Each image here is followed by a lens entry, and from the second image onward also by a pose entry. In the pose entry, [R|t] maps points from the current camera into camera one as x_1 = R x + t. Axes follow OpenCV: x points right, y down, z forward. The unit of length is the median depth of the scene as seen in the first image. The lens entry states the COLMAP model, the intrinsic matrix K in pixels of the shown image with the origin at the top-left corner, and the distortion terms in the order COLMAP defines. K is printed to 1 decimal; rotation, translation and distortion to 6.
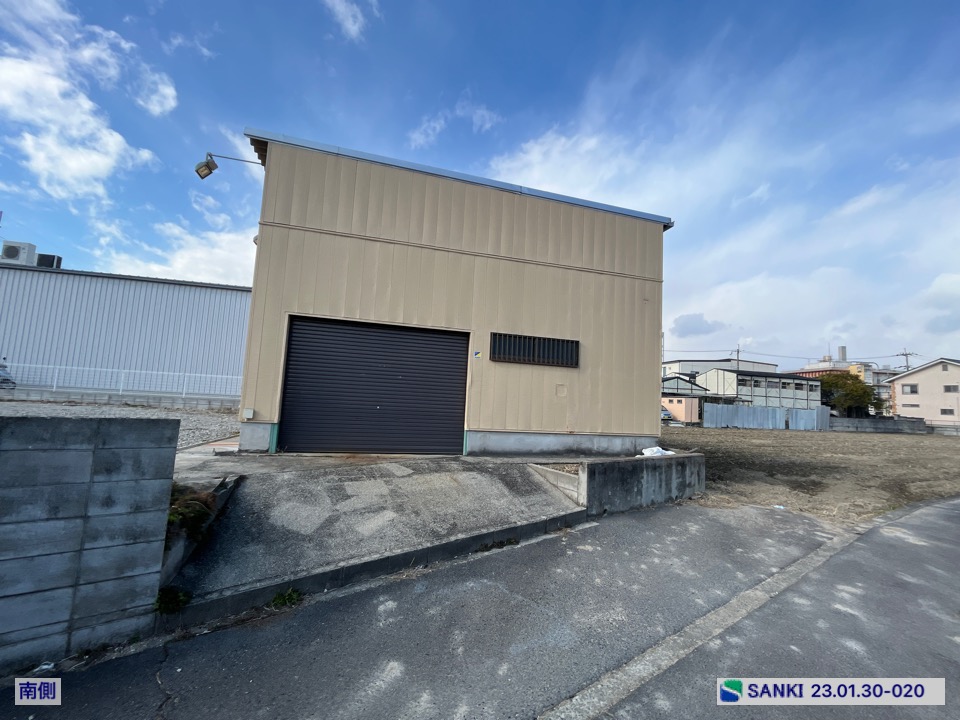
lens RADIAL K [[383.6, 0, 478.2], [0, 383.6, 362.5], [0, 0, 1]] dist [-0.002880, -0.000514]
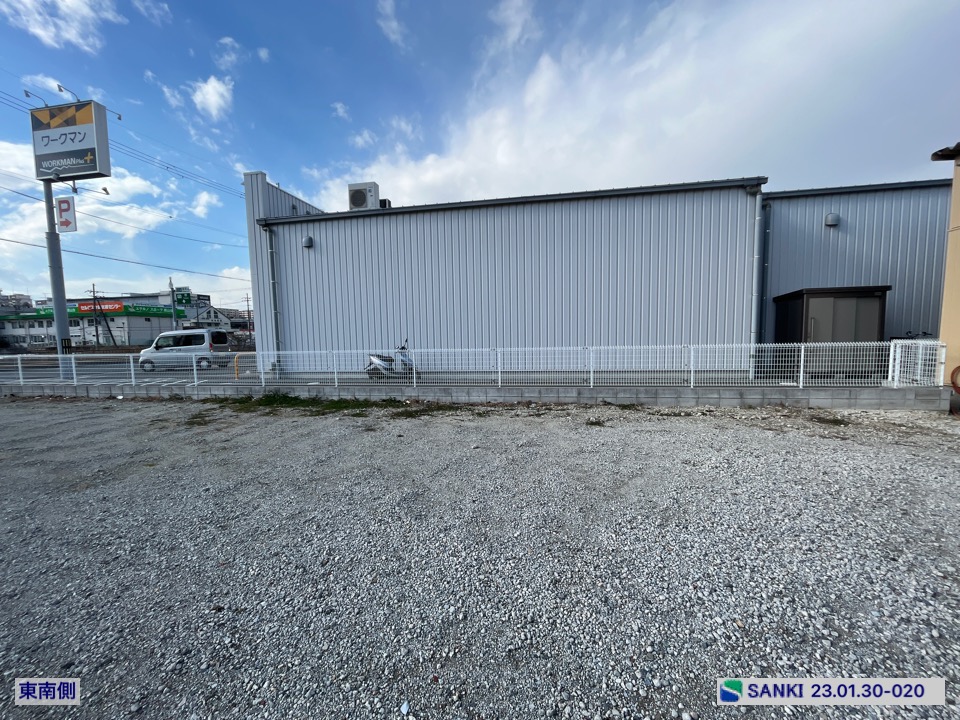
lens RADIAL K [[387.2, 0, 477.7], [0, 387.2, 363.5], [0, 0, 1]] dist [-0.003138, -0.000073]
pose [[0.930779, -0.043362, -0.363000, -1.946295], [0.105237, 0.982692, 0.152454, -0.148236], [0.350107, -0.180102, 0.919233, 0.847101]]
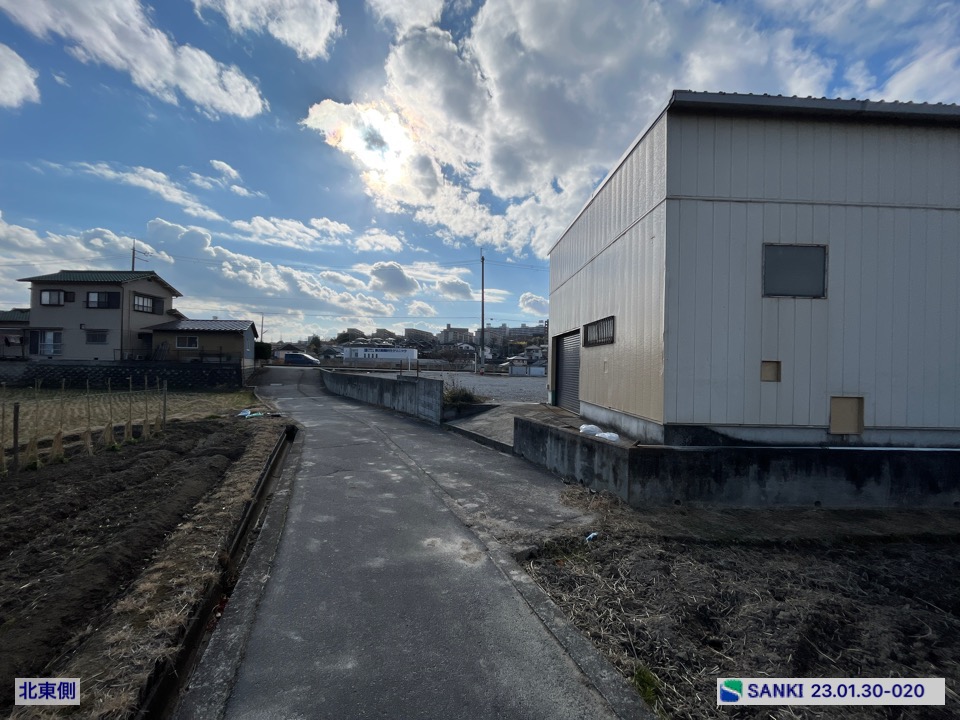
lens RADIAL K [[383.4, 0, 482.5], [0, 383.4, 365.1], [0, 0, 1]] dist [-0.000705, -0.000253]
pose [[-0.191082, -0.058019, -0.979858, 1.482539], [0.064826, 0.995326, -0.071576, 0.137108], [0.979431, -0.077198, -0.186428, 0.986318]]
